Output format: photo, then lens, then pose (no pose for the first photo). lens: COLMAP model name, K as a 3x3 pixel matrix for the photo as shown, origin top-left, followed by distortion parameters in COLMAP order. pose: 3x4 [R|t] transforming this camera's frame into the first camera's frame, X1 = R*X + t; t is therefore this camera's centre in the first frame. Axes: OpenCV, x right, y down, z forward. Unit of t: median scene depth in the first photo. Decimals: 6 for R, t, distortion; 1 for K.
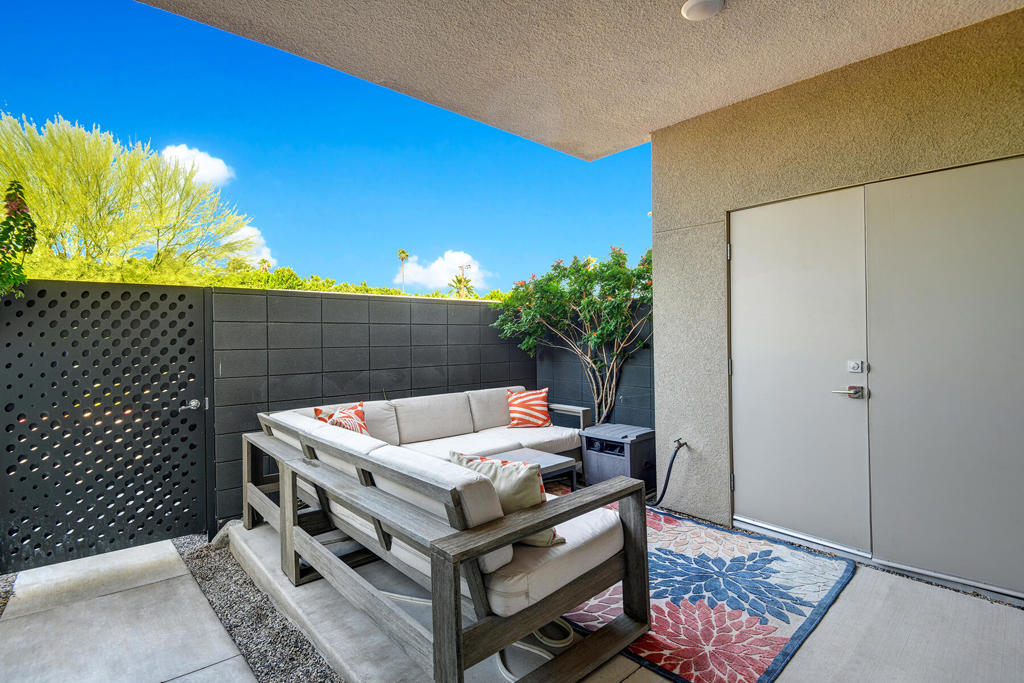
lens RADIAL K [[498.9, 0, 510.7], [0, 498.9, 337.0], [0, 0, 1]] dist [-0.000568, -0.000279]
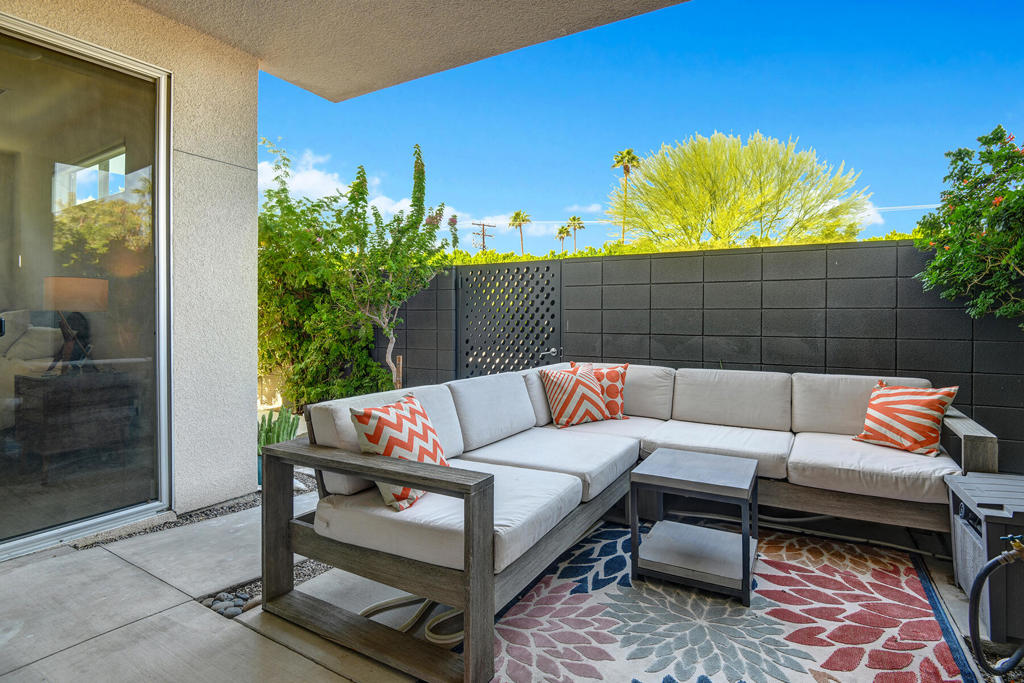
lens RADIAL K [[498.9, 0, 515.0], [0, 498.9, 319.0], [0, 0, 1]] dist [-0.000568, -0.000279]
pose [[0.314958, 0.015517, -0.948979, 0.447115], [-0.006712, 0.999878, 0.014121, 0.027239], [0.949082, 0.001922, 0.315024, 0.410801]]
